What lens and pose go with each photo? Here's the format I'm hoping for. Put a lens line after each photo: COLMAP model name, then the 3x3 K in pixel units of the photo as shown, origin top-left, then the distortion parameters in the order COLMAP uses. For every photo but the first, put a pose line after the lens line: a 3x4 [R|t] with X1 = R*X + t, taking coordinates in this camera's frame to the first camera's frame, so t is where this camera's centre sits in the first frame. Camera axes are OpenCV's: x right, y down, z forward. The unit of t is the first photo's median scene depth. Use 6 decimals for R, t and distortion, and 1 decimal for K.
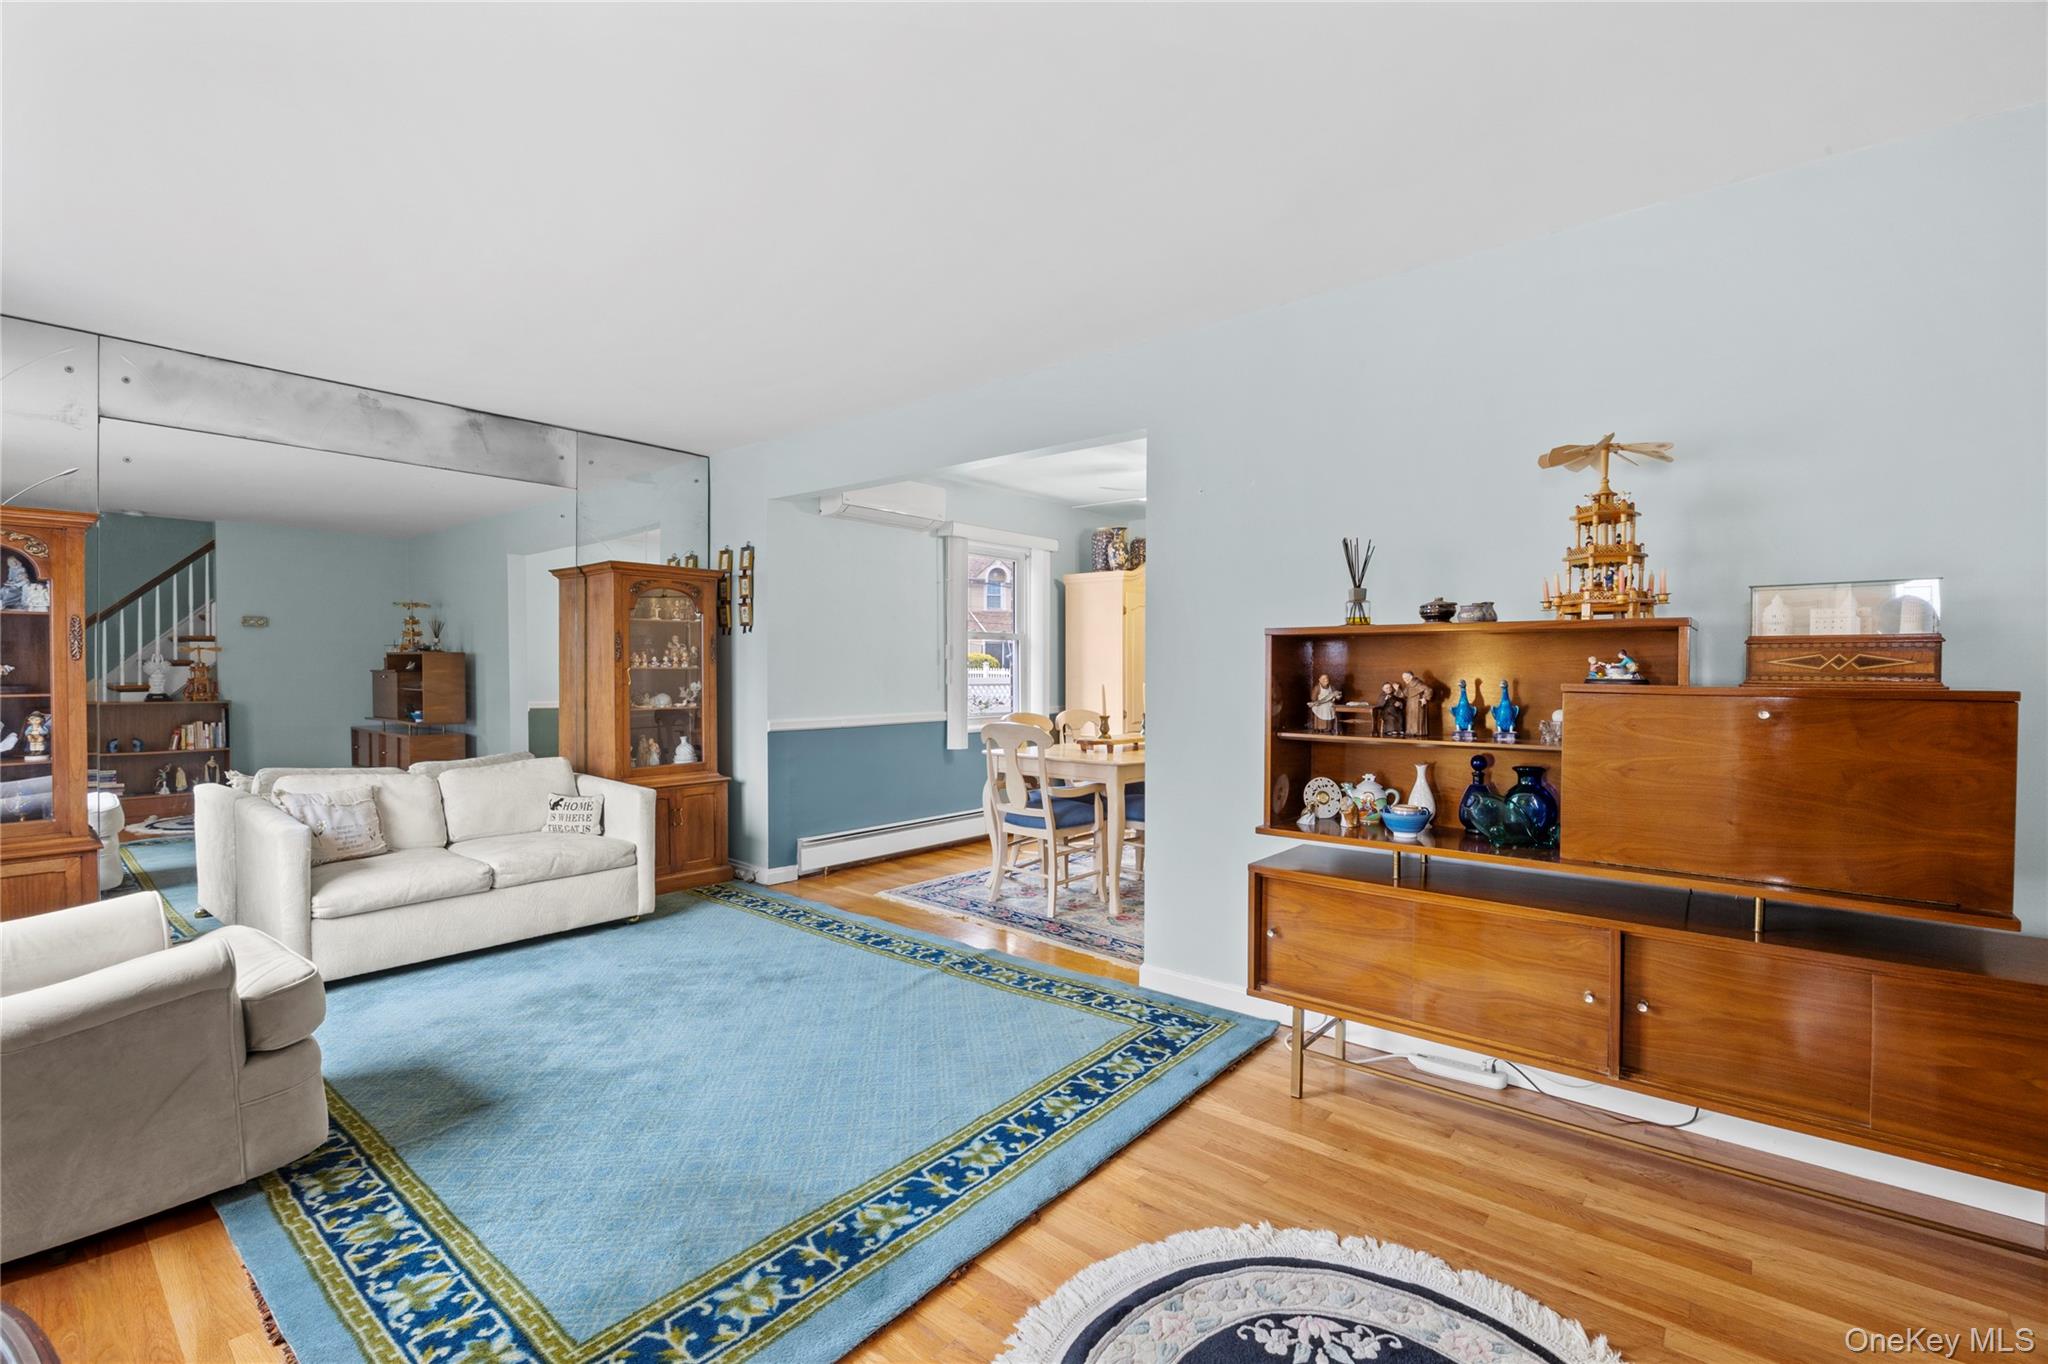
lens RADIAL K [[897.7, 0, 1026.6], [0, 897.7, 674.3], [0, 0, 1]] dist [-0.014200, 0.000168]
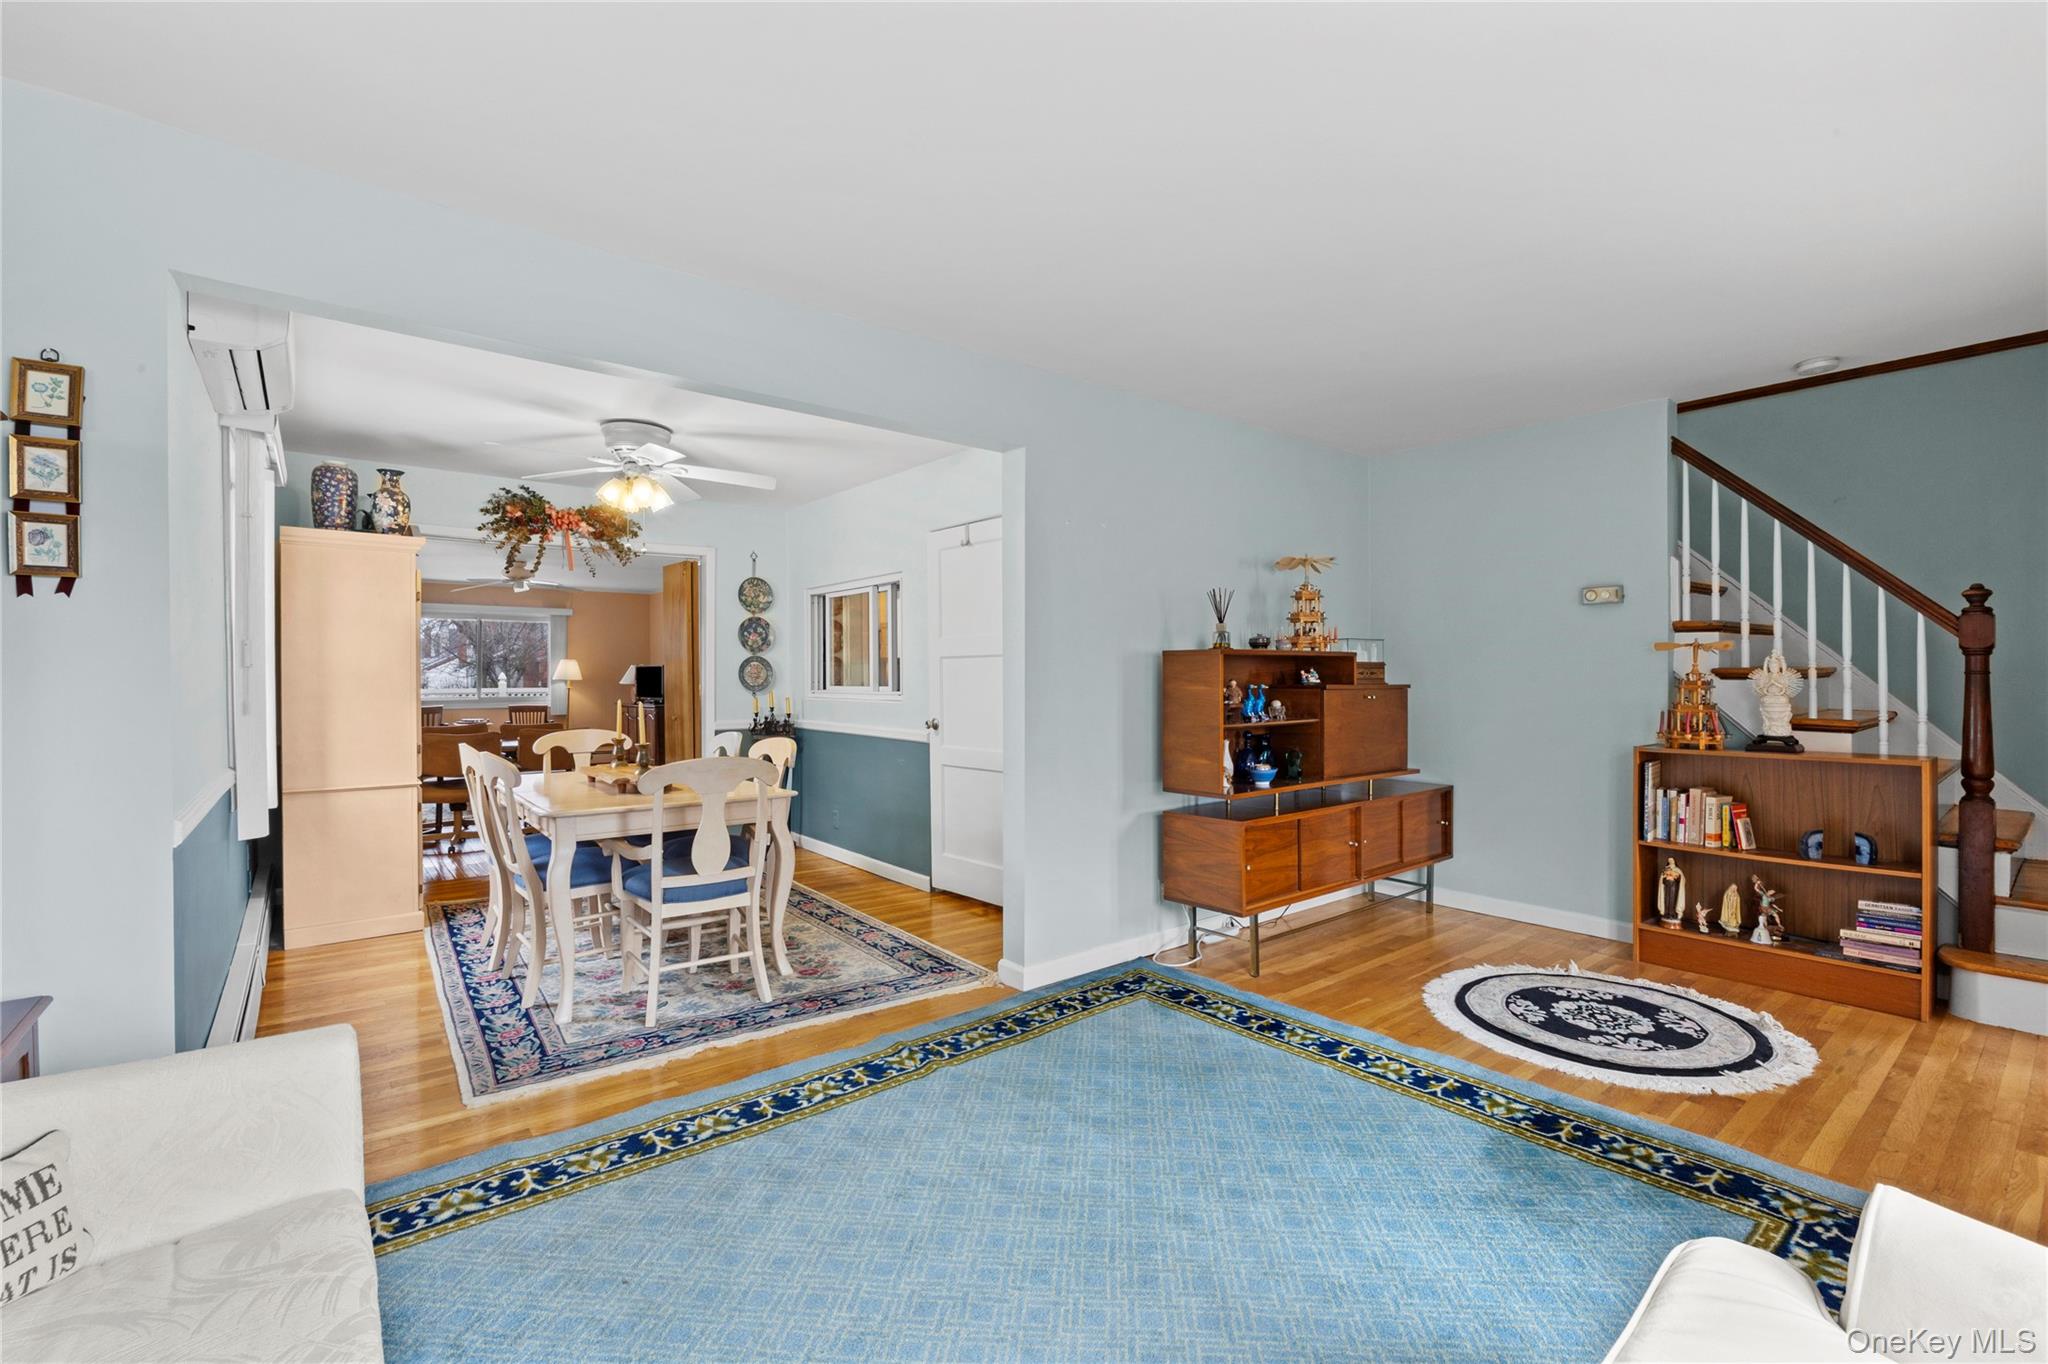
lens RADIAL K [[897.7, 0, 1026.6], [0, 897.7, 674.3], [0, 0, 1]] dist [-0.014200, 0.000168]
pose [[0.195250, -0.004354, 0.980744, -0.716809], [0.011349, 0.999933, 0.002180, -0.012092], [-0.980688, 0.010705, 0.195287, 0.652720]]
